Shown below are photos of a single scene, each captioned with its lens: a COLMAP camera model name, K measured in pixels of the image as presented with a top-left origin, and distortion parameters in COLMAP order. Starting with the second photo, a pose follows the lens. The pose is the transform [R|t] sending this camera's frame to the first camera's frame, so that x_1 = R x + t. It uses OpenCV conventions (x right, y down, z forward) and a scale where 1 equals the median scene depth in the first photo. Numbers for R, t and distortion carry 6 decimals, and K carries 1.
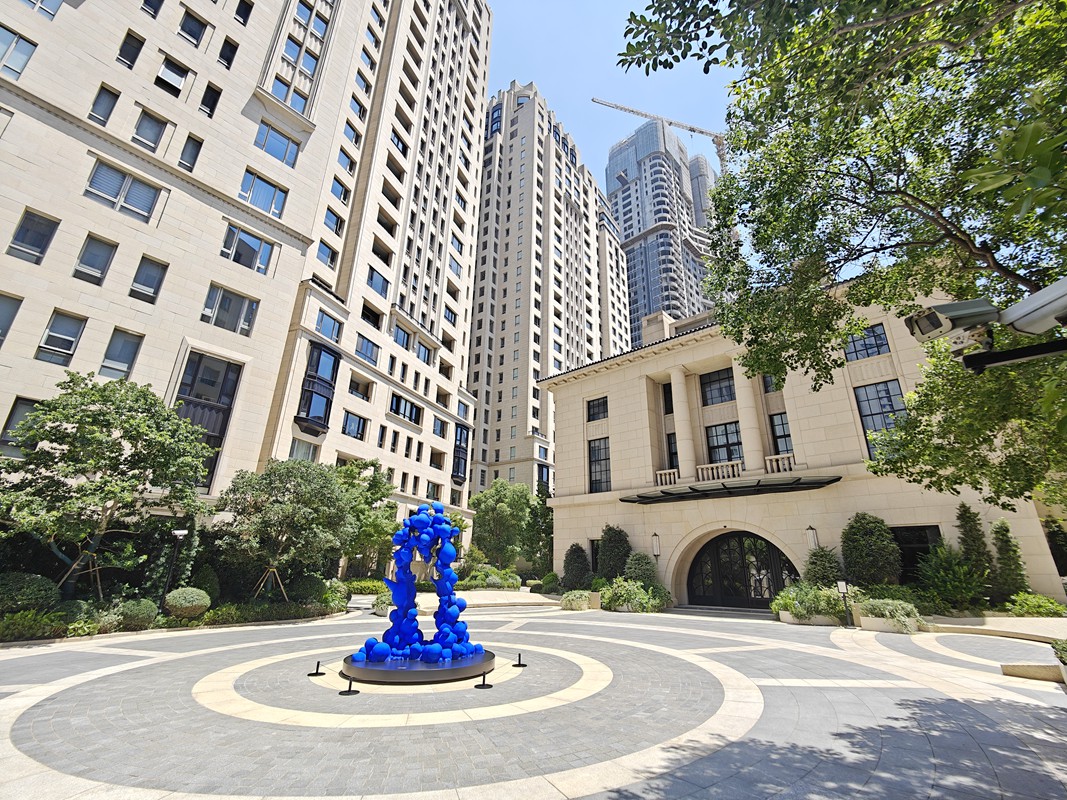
lens RADIAL K [[464.6, 0, 535.5], [0, 464.6, 406.9], [0, 0, 1]] dist [0.007504, -0.002969]
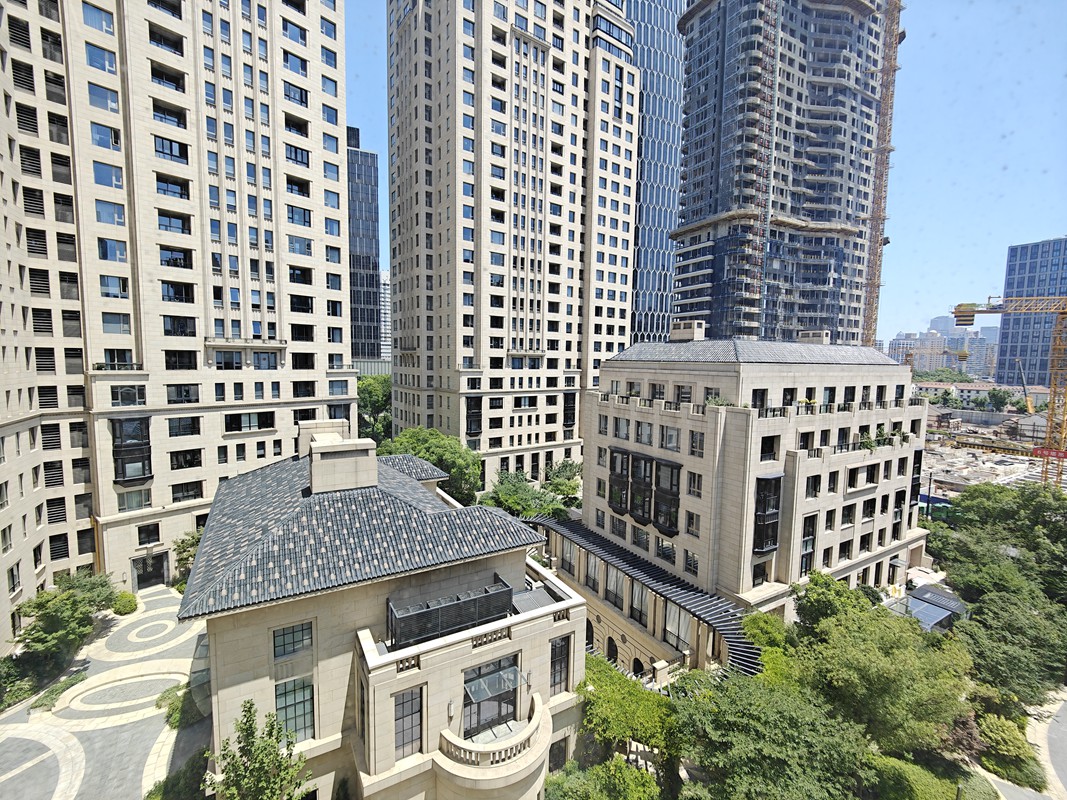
lens RADIAL K [[464.6, 0, 537.0], [0, 464.6, 402.4], [0, 0, 1]] dist [0.007504, -0.002969]
pose [[0.951450, 0.026406, -0.306669, 0.717522], [0.104893, 0.908862, 0.403692, -0.405976], [0.289380, -0.416260, 0.861967, 0.190441]]
